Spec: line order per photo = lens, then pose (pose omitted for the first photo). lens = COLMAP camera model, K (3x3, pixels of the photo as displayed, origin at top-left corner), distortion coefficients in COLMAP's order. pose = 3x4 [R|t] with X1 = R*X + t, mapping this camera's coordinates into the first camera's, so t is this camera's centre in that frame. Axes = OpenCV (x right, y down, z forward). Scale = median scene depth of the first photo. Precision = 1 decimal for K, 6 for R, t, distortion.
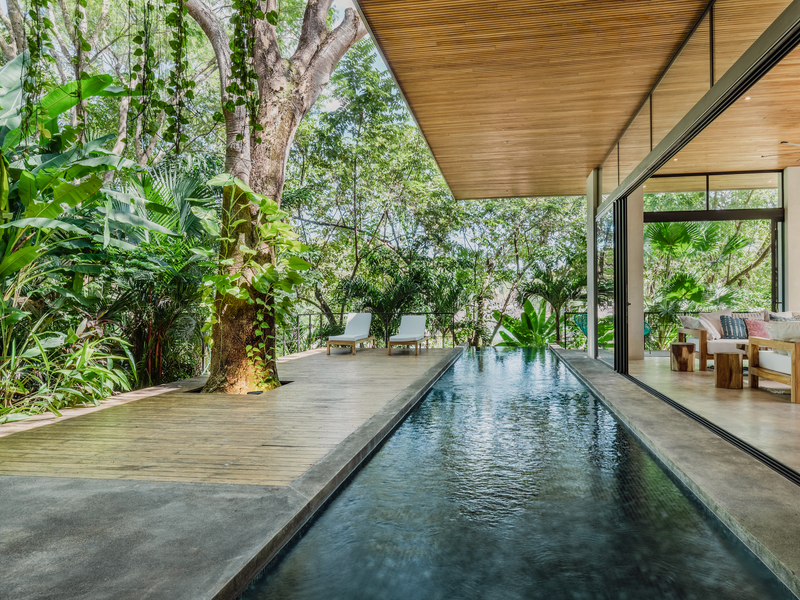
lens RADIAL K [[563.2, 0, 400.0], [0, 563.2, 300.0], [0, 0, 1]] dist [0.008127, -0.006266]
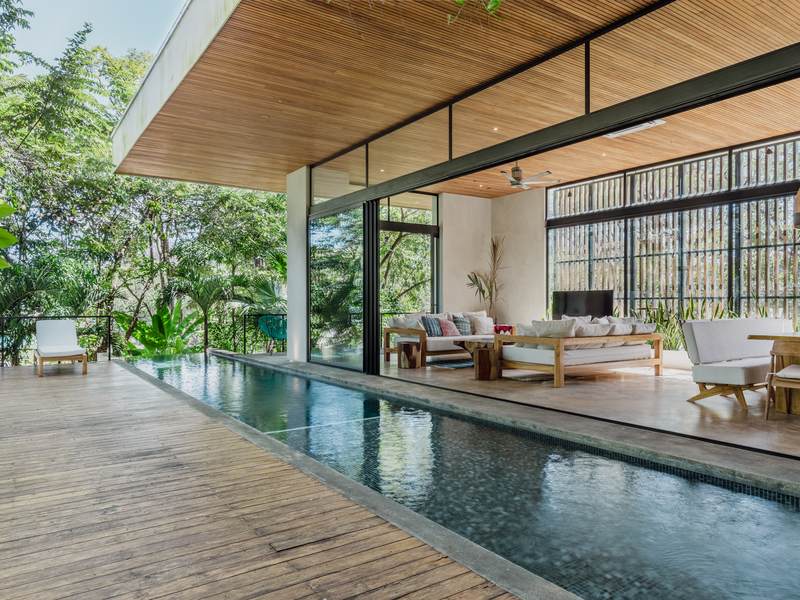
lens RADIAL K [[563.2, 0, 400.0], [0, 563.2, 300.0], [0, 0, 1]] dist [0.008127, -0.006266]
pose [[0.711263, 0.010799, 0.702843, -0.225260], [-0.008801, 0.999940, -0.006457, 0.002375], [-0.702871, -0.001593, 0.711316, 0.208868]]
